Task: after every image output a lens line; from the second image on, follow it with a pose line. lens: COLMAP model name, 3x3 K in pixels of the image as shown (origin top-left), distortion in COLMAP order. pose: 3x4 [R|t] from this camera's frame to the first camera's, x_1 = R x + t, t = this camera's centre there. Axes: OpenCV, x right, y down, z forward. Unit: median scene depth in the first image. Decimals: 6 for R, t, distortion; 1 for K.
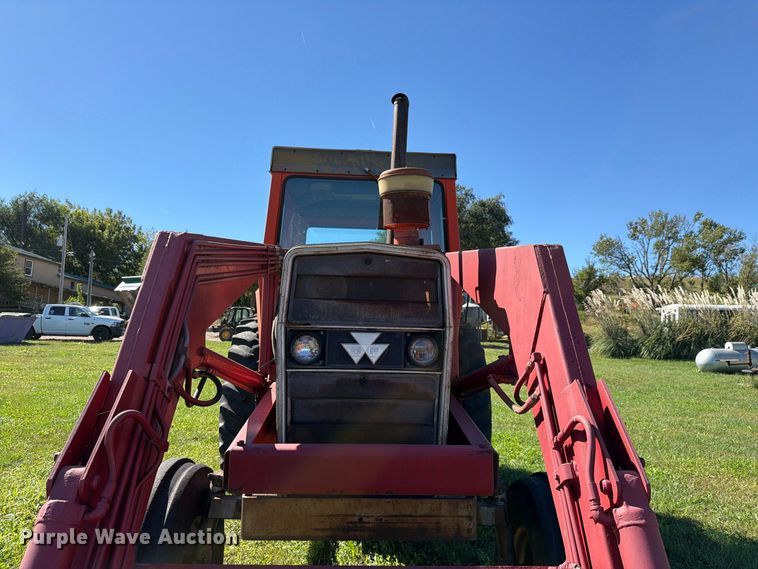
lens RADIAL K [[521.1, 0, 381.7], [0, 521.1, 289.1], [0, 0, 1]] dist [0.060337, -0.095212]
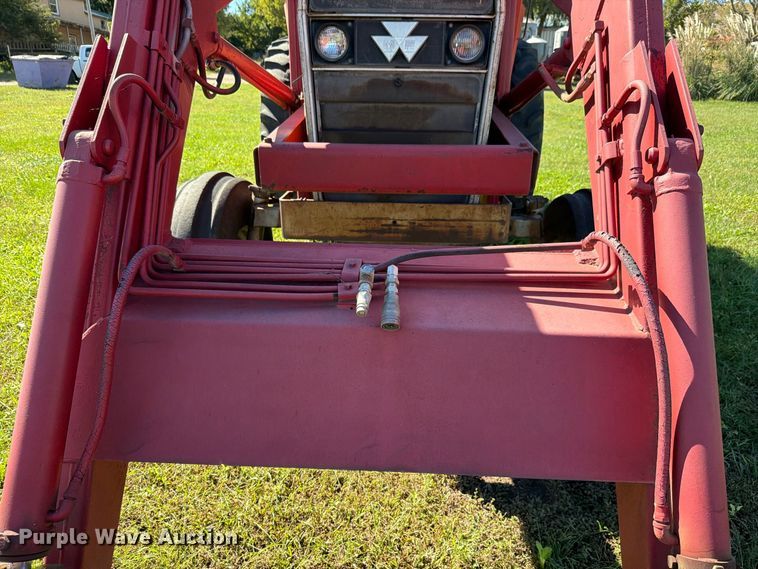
lens RADIAL K [[521.1, 0, 381.7], [0, 521.1, 289.1], [0, 0, 1]] dist [0.060337, -0.095212]
pose [[0.995844, 0.021443, -0.088514, 0.027776], [0.020858, 0.892359, 0.450844, 0.093055], [0.088654, -0.450816, 0.888203, 0.030331]]
